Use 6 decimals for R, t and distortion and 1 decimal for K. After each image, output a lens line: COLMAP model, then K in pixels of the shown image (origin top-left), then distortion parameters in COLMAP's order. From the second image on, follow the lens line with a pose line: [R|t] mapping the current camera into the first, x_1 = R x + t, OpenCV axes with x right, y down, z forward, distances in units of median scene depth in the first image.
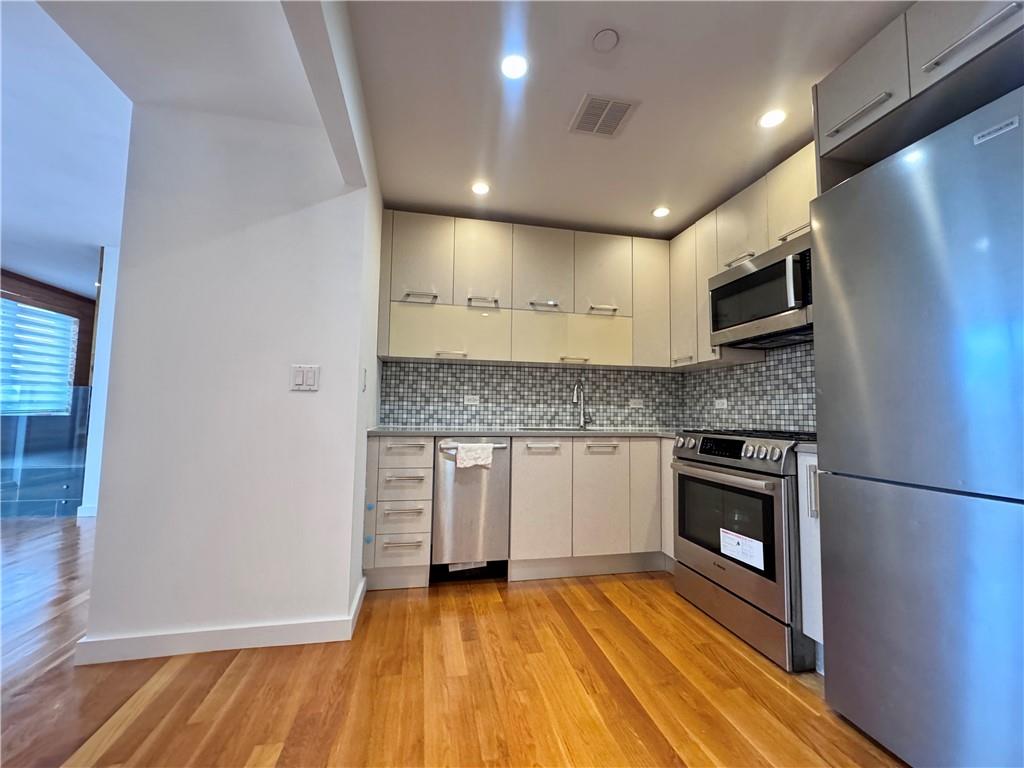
lens RADIAL K [[407.6, 0, 512.0], [0, 407.6, 383.8], [0, 0, 1]] dist [-0.004322, 0.001200]
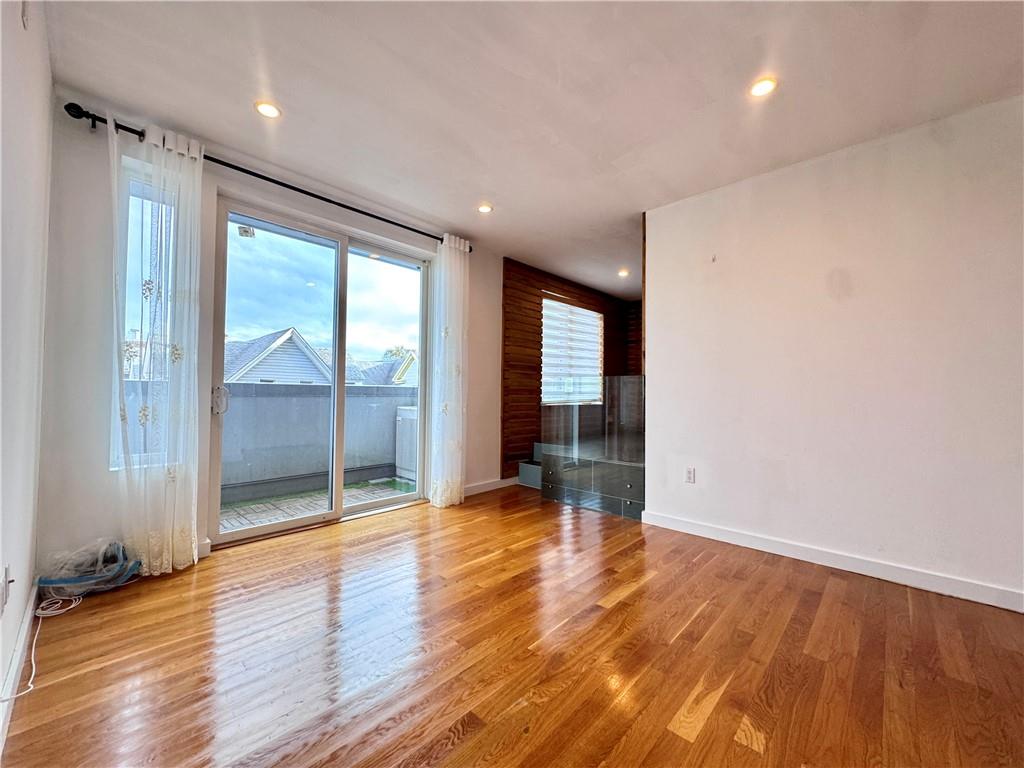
lens RADIAL K [[407.6, 0, 510.4], [0, 407.6, 384.6], [0, 0, 1]] dist [-0.004322, 0.001200]
pose [[0.567664, -0.025255, -0.822873, -0.752107], [0.056070, 0.998394, 0.008039, 0.005856], [0.821349, -0.050702, 0.568169, 0.418049]]
